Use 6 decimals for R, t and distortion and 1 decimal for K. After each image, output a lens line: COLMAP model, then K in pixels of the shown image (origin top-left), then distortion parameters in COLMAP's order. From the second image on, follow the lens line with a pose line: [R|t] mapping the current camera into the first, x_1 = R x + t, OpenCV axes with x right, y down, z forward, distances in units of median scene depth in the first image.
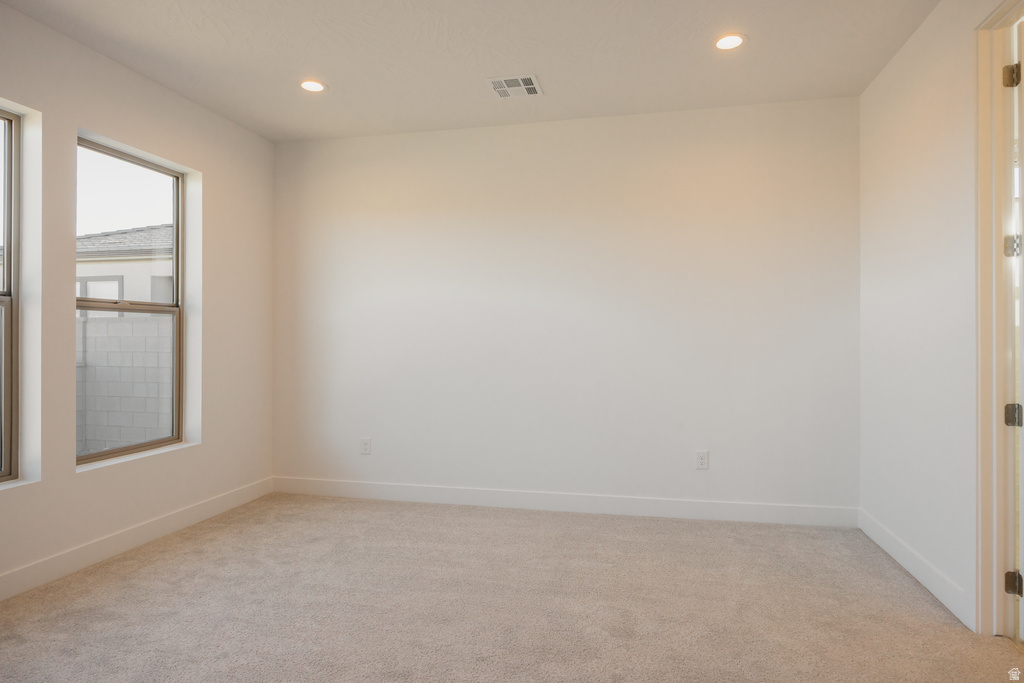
lens RADIAL K [[600.4, 0, 516.0], [0, 600.4, 337.4], [0, 0, 1]] dist [-0.001406, -0.005082]
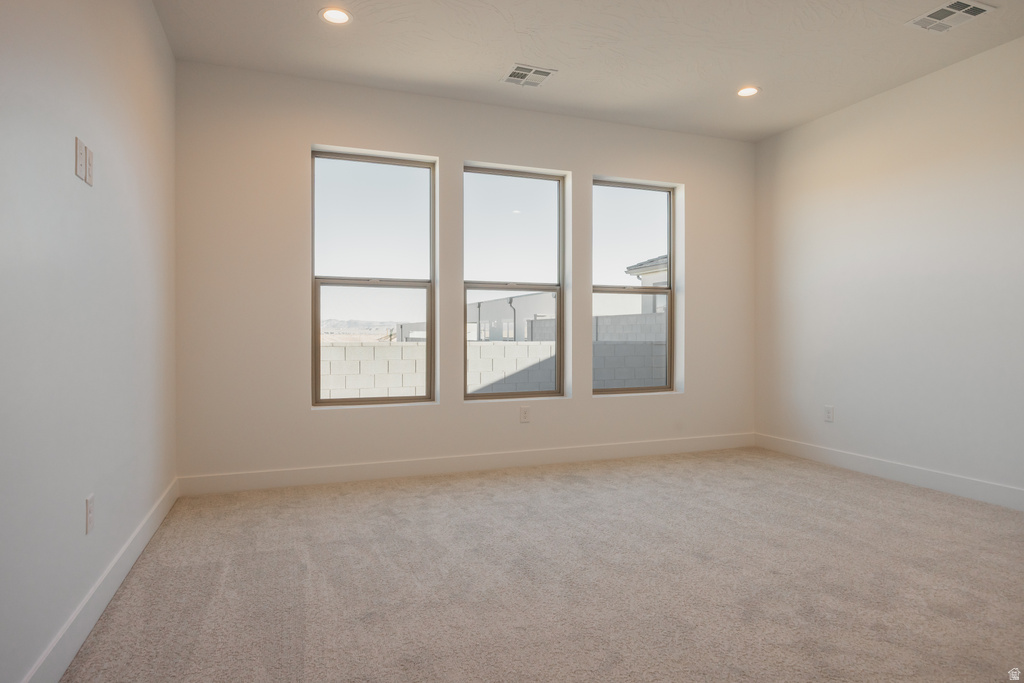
lens RADIAL K [[600.4, 0, 514.2], [0, 600.4, 336.6], [0, 0, 1]] dist [-0.001406, -0.005082]
pose [[0.553661, 0.004350, -0.832731, 0.375619], [0.003726, 0.999963, 0.007700, 0.046201], [0.832734, -0.007366, 0.553625, -0.026448]]
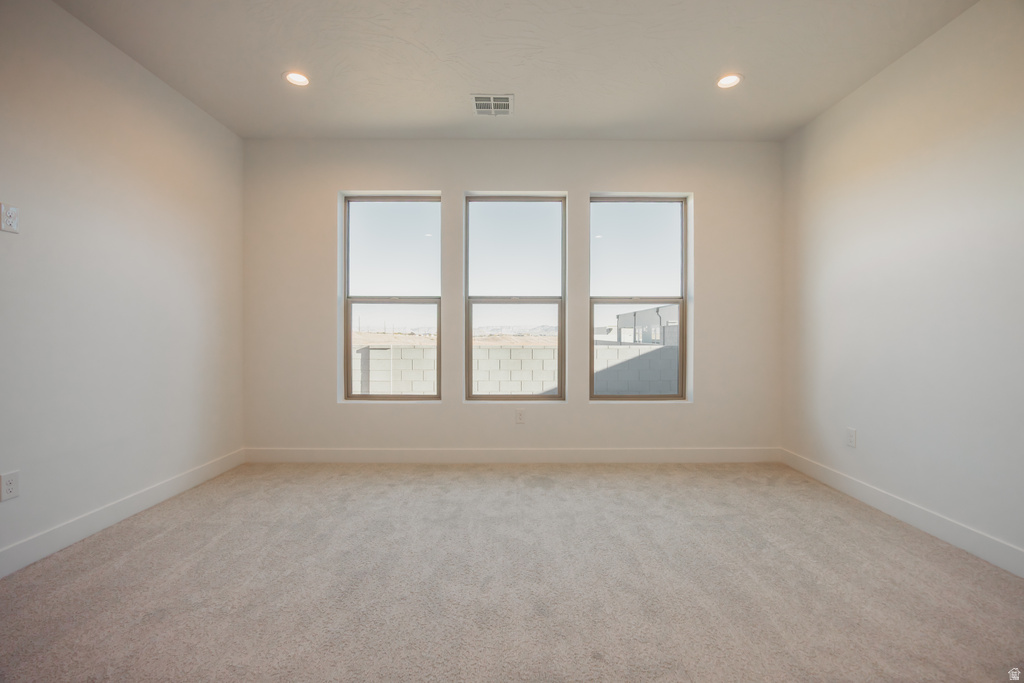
lens RADIAL K [[444.4, 0, 517.8], [0, 444.4, 338.2], [0, 0, 1]] dist [-0.016095, 0.000016]
pose [[0.221736, 0.003855, -0.975099, 0.338275], [0.002699, 0.999986, 0.004567, 0.034947], [0.975103, -0.003644, 0.221723, 0.450083]]
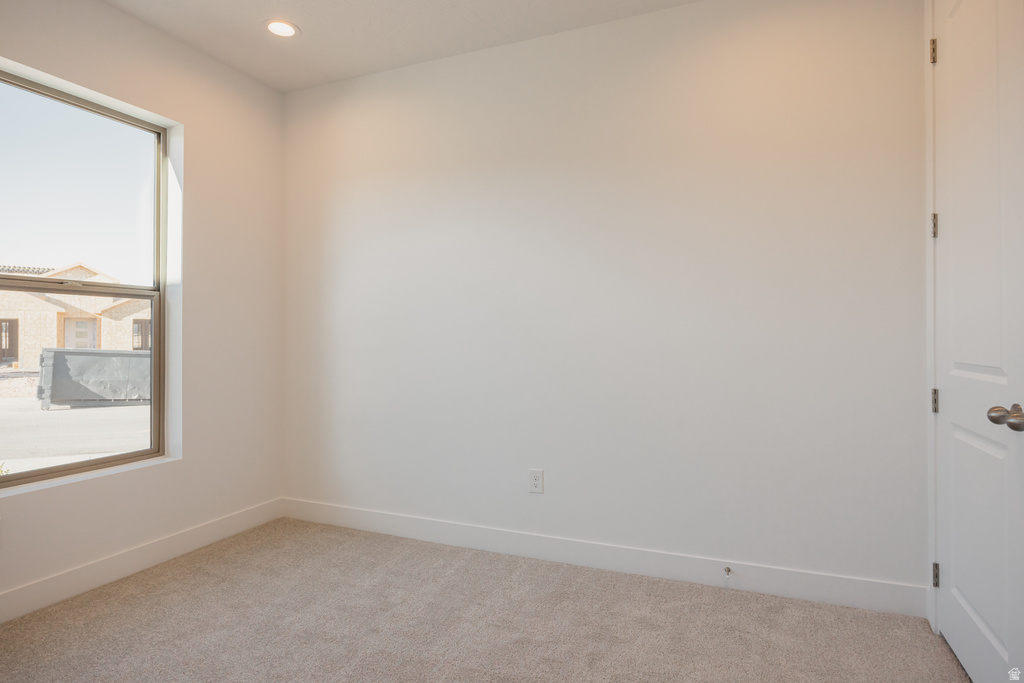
lens RADIAL K [[583.3, 0, 528.8], [0, 583.3, 327.7], [0, 0, 1]] dist [-0.004305, 0.002999]
pose [[0.986349, 0.004287, -0.164613, 0.070711], [-0.005142, 0.999975, -0.004765, 0.000929], [0.164589, 0.005546, 0.986347, 0.318354]]
